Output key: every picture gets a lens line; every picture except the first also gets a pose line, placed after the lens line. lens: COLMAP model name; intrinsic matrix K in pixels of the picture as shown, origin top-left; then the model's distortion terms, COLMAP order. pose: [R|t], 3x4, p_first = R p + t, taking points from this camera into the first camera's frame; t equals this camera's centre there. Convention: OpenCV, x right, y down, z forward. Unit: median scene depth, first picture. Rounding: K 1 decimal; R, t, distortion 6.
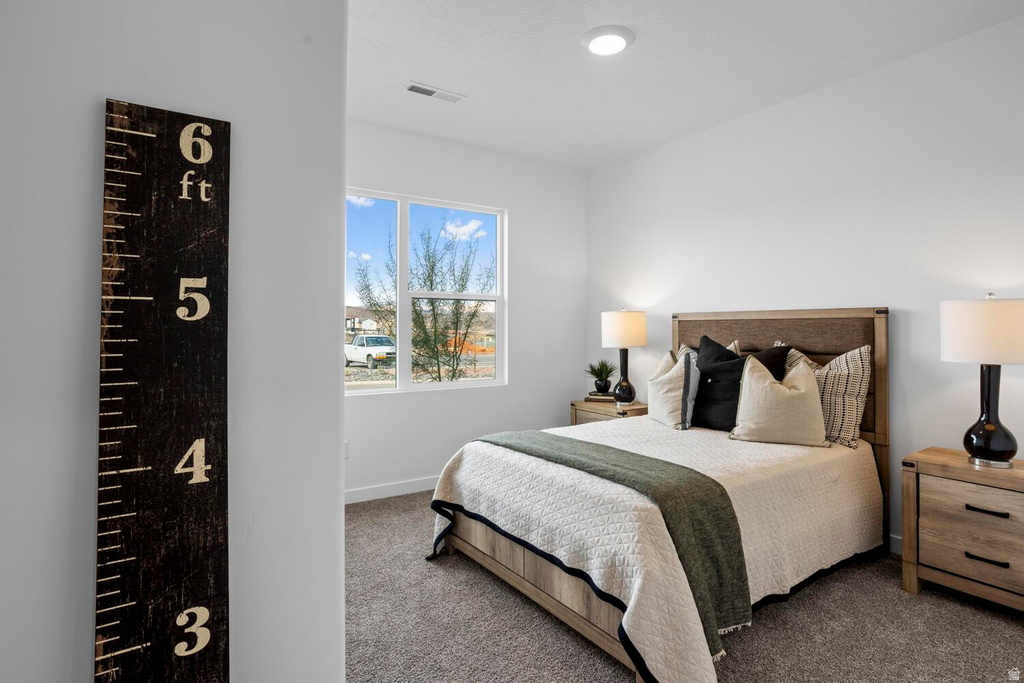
lens RADIAL K [[509.4, 0, 512.8], [0, 509.4, 337.1], [0, 0, 1]] dist [-0.058587, 0.032685]
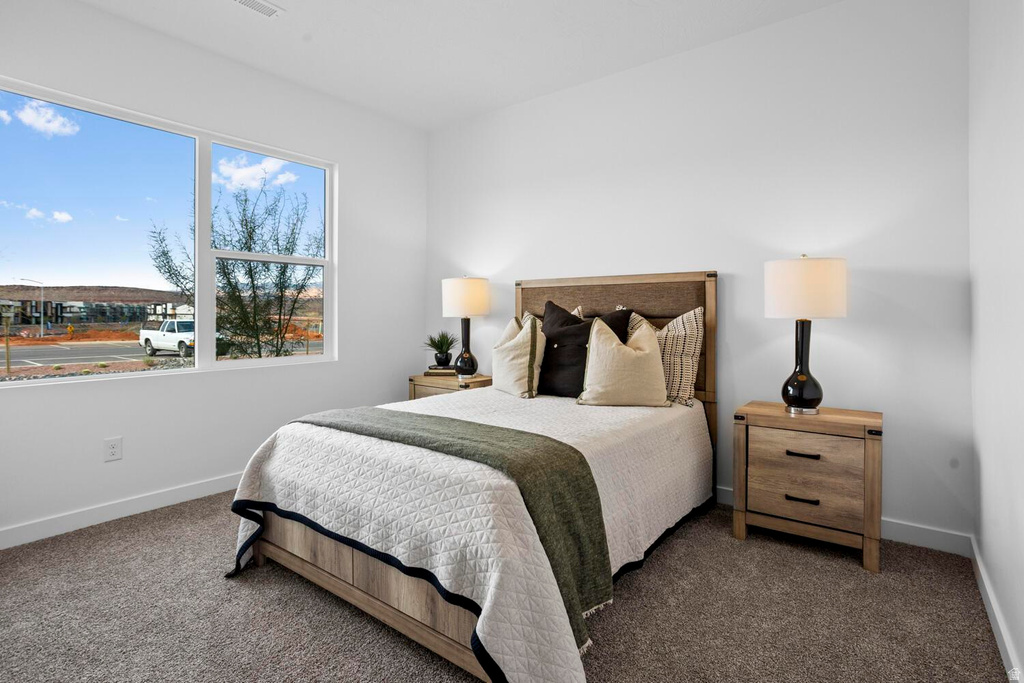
lens RADIAL K [[495.7, 0, 516.3], [0, 495.7, 322.4], [0, 0, 1]] dist [-0.066408, 0.056869]
pose [[0.946875, -0.000825, 0.321600, 0.018264], [0.000298, 0.999999, 0.001687, 0.048241], [-0.321601, -0.001501, 0.946874, 0.157686]]
